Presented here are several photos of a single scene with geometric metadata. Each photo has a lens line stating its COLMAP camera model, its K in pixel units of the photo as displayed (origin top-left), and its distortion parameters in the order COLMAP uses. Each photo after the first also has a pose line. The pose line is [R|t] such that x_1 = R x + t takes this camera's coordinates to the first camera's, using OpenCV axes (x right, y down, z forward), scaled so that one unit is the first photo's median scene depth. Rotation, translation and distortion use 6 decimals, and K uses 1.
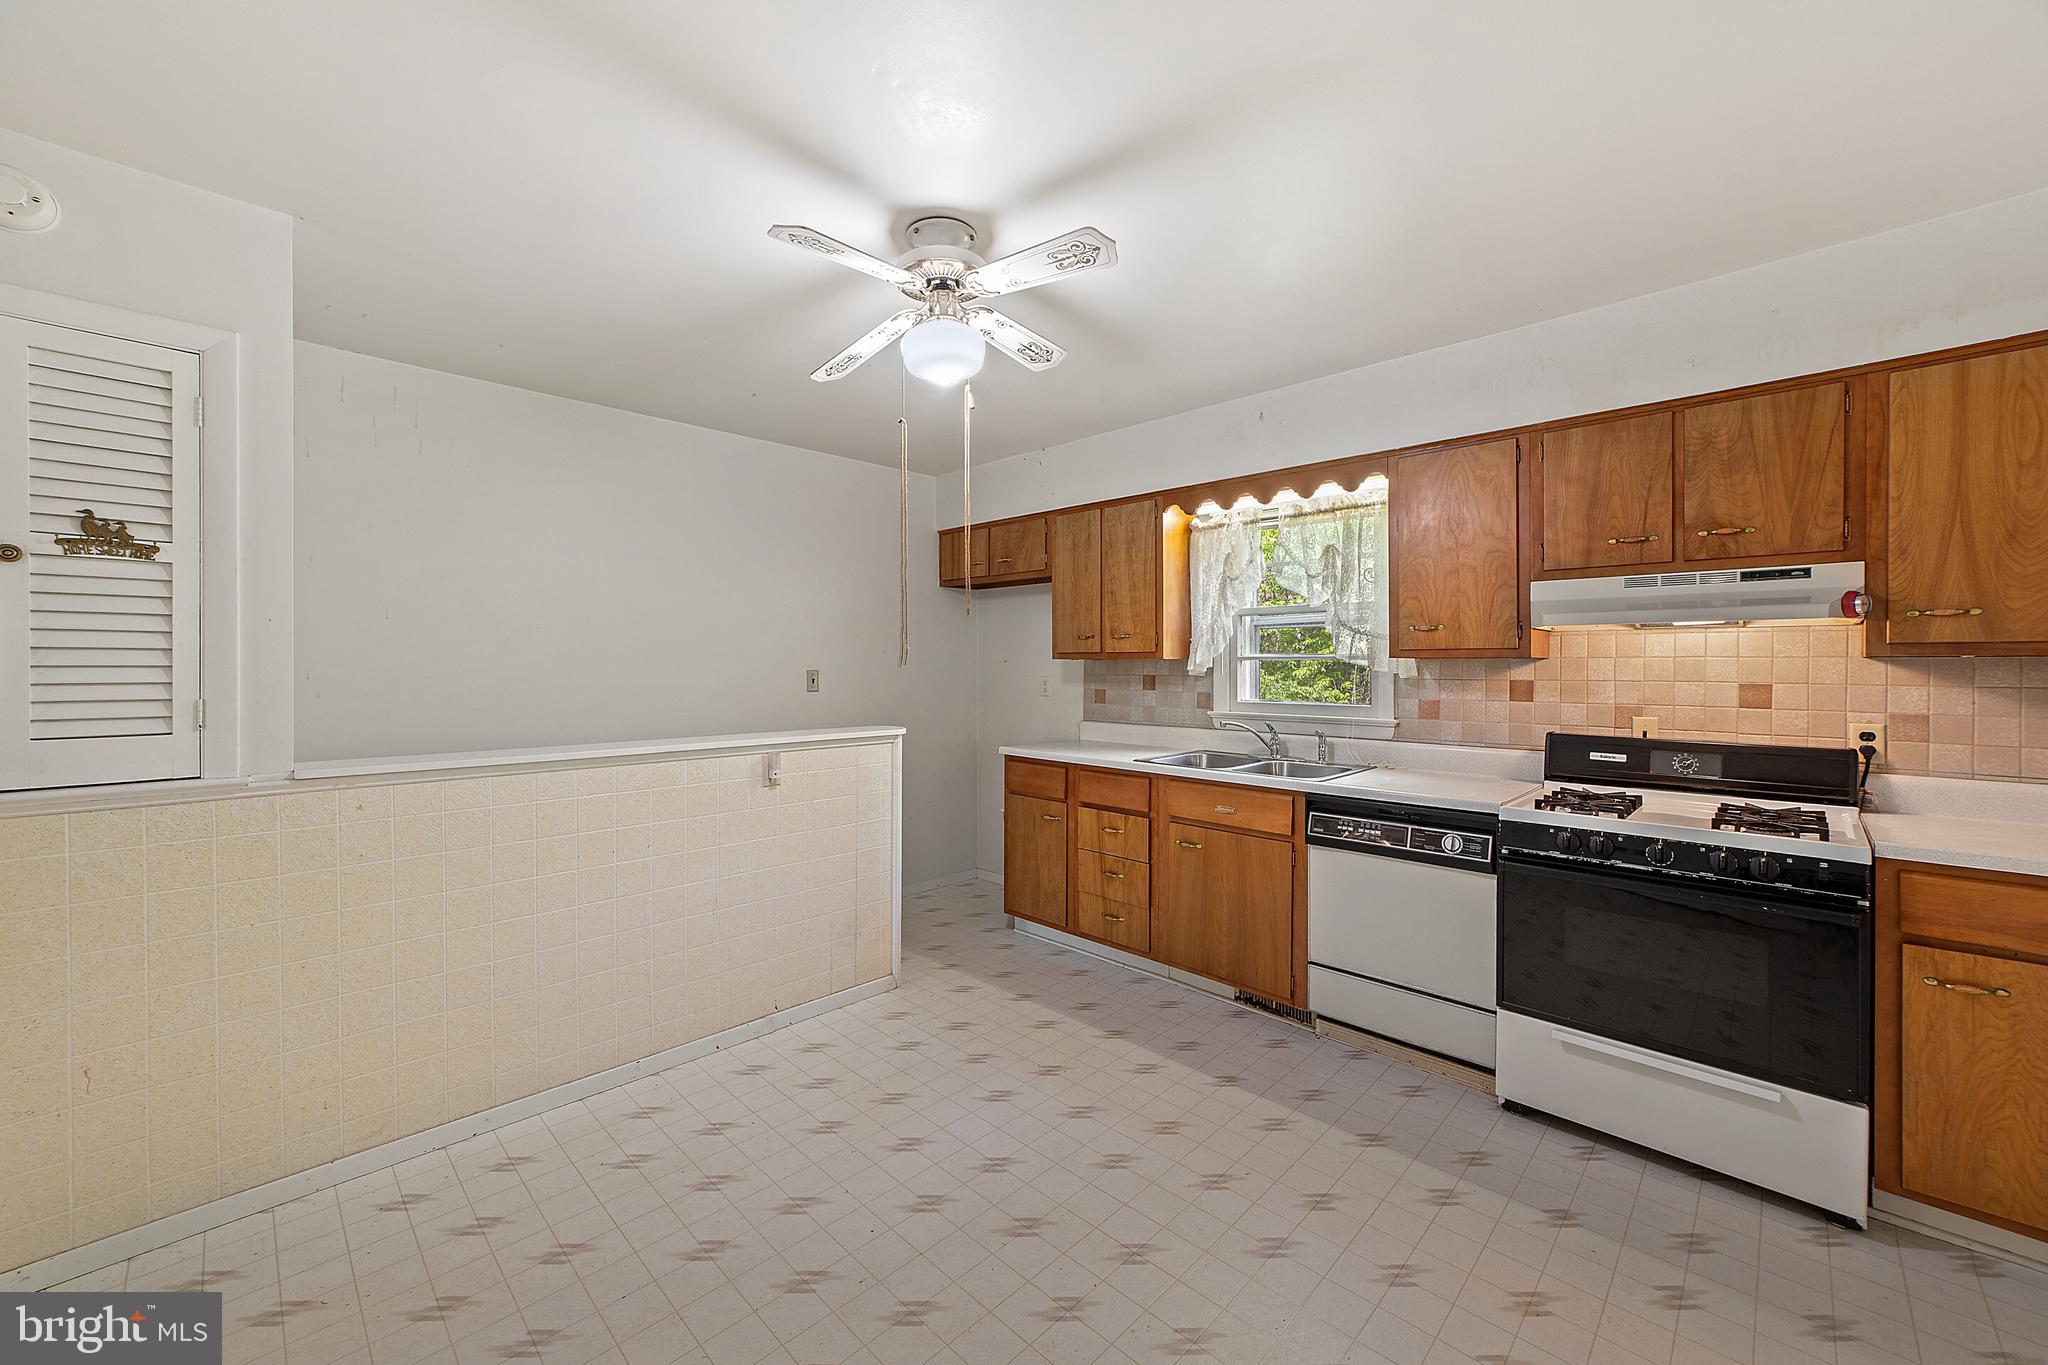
lens RADIAL K [[802.7, 0, 1010.9], [0, 802.7, 667.7], [0, 0, 1]] dist [-0.010020, 0.003235]
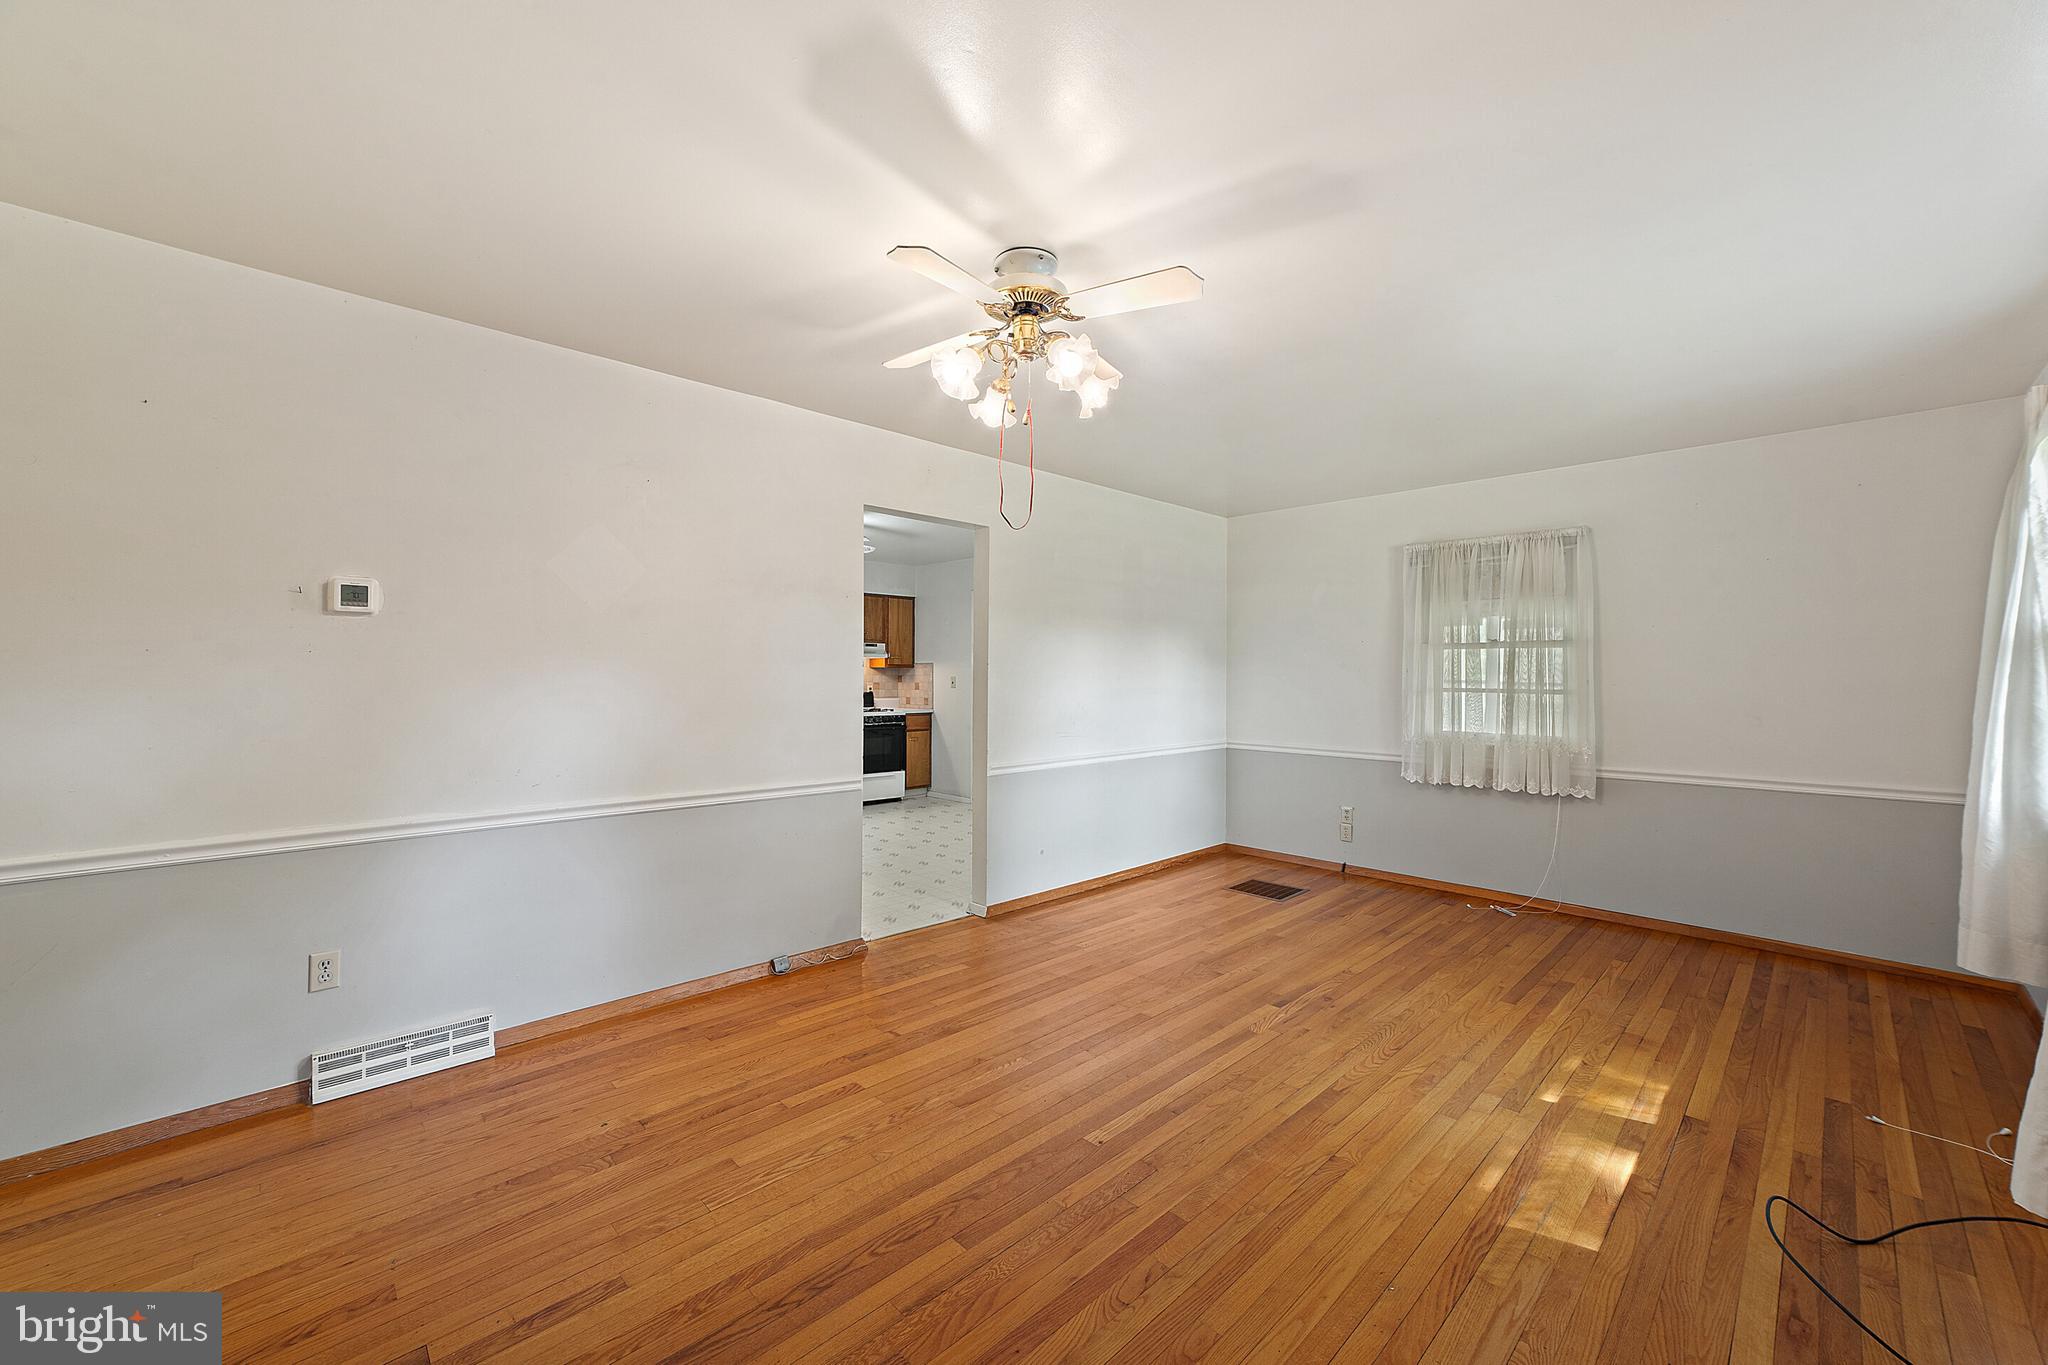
lens RADIAL K [[802.7, 0, 1022.9], [0, 802.7, 668.7], [0, 0, 1]] dist [-0.010020, 0.003235]
pose [[0.017101, 0.009668, 0.999807, -2.166815], [-0.002449, 0.999951, -0.009628, 0.021350], [-0.999851, -0.002284, 0.017124, 0.176603]]
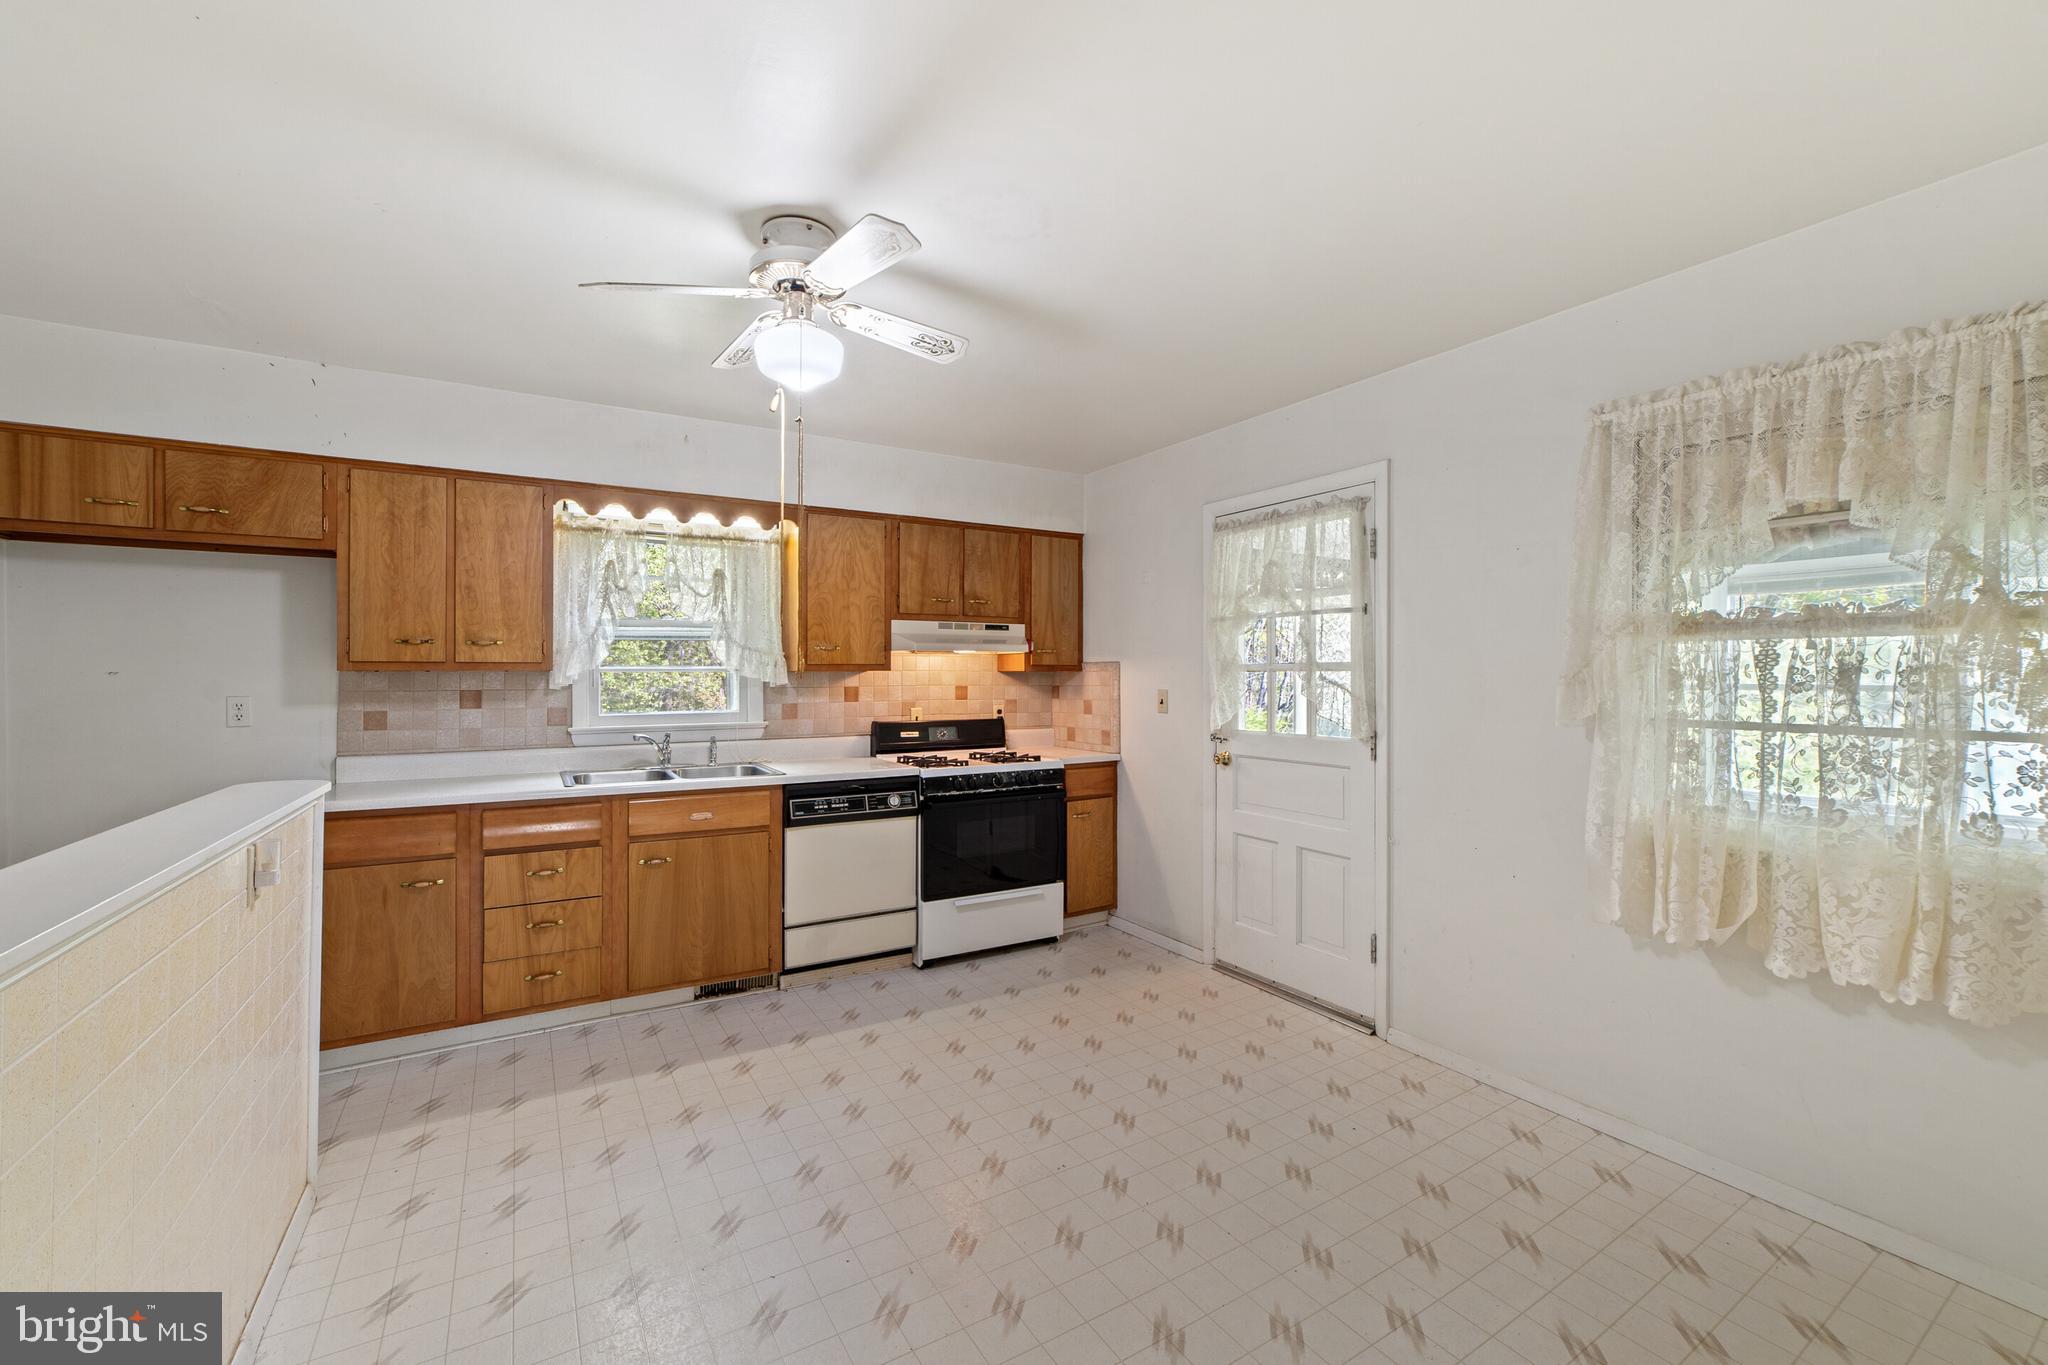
lens RADIAL K [[835.5, 0, 1007.3], [0, 835.5, 675.1], [0, 0, 1]] dist [-0.002336, 0.000838]
pose [[0.252953, -0.003098, 0.967474, -0.741700], [0.006632, 0.999977, 0.001468, -0.005430], [-0.967456, 0.006045, 0.252968, 0.370470]]
